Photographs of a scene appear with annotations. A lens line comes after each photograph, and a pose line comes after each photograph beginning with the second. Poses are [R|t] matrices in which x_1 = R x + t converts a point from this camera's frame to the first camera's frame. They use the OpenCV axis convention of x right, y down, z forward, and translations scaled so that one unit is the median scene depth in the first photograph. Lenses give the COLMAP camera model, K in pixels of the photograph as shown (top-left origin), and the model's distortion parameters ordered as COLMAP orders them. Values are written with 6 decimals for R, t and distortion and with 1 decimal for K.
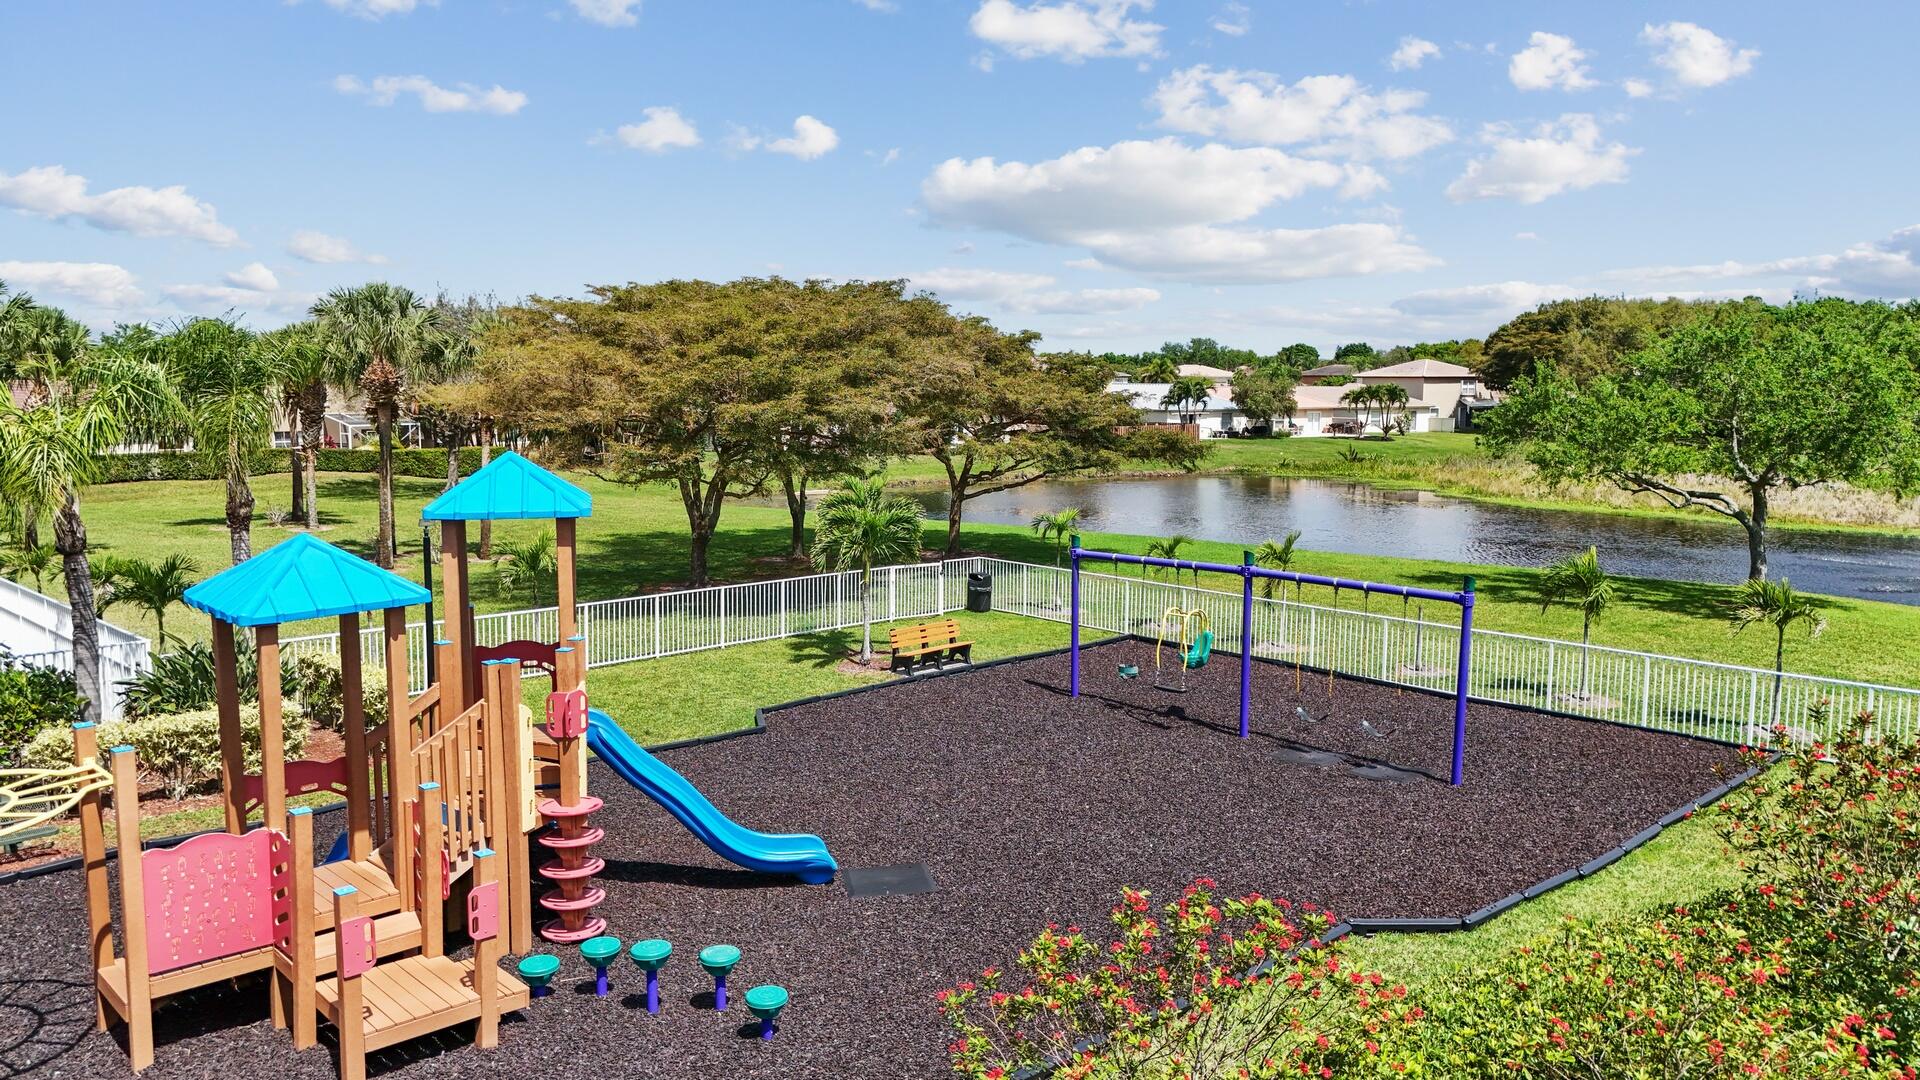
lens RADIAL K [[1389.5, 0, 960.0], [0, 1389.5, 540.0], [0, 0, 1]] dist [0.078585, -0.071242]
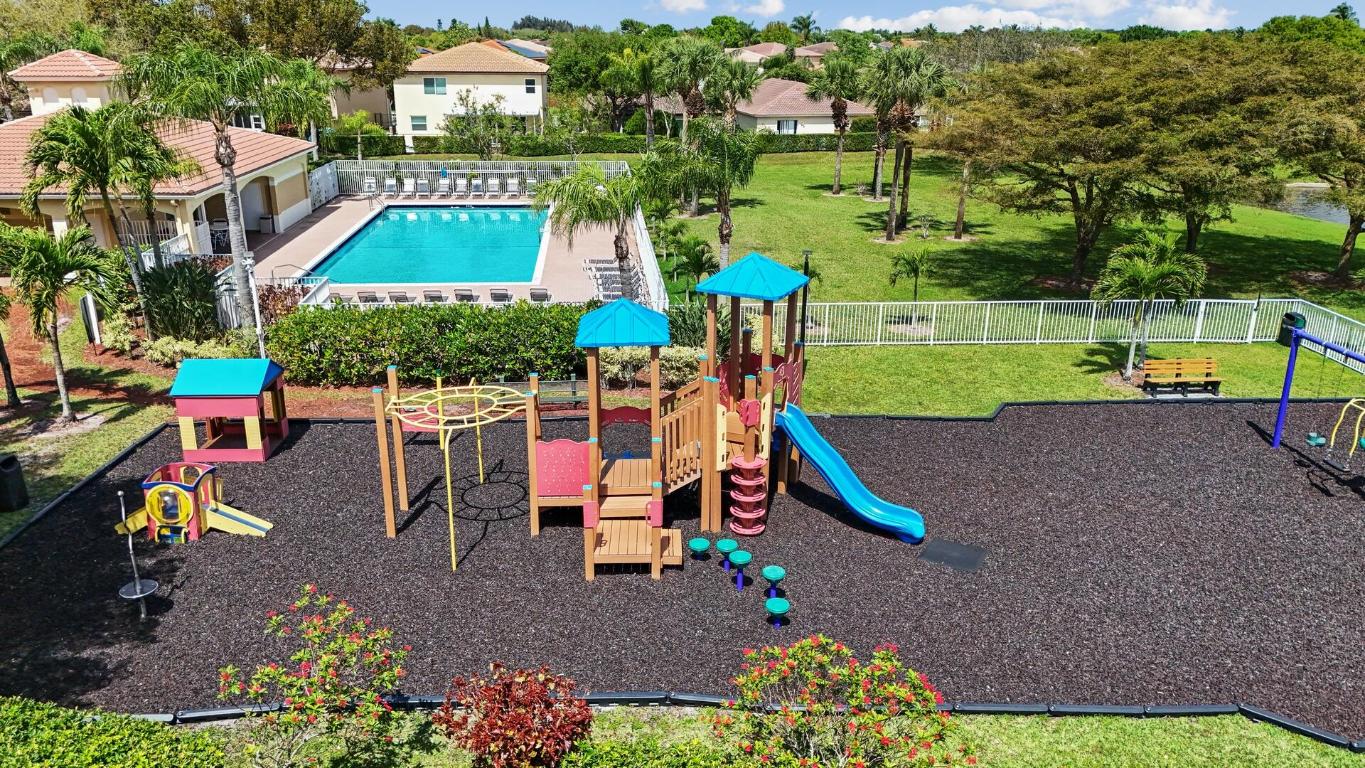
lens RADIAL K [[987.8, 0, 682.5], [0, 987.8, 384.0], [0, 0, 1]] dist [0.078585, -0.071242]
pose [[0.757170, 0.211105, -0.618165, 0.399505], [-0.081305, 0.969437, 0.231478, -0.184169], [0.648138, -0.125008, 0.751193, 0.015201]]
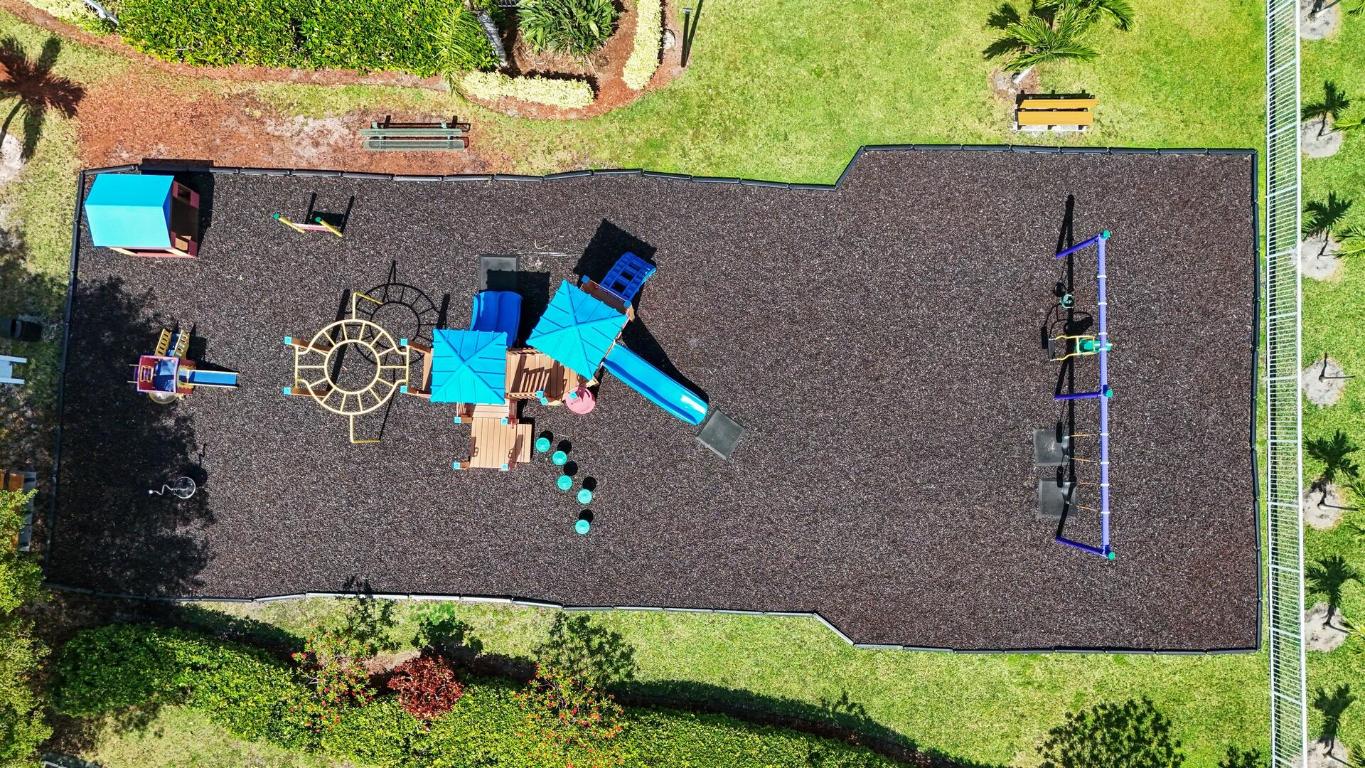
lens RADIAL K [[987.8, 0, 682.5], [0, 987.8, 384.0], [0, 0, 1]] dist [0.078585, -0.071242]
pose [[0.715226, 0.697482, -0.044391, -0.081433], [-0.097135, 0.162105, 0.981981, -1.433685], [0.692110, -0.698027, 0.183692, 0.790933]]
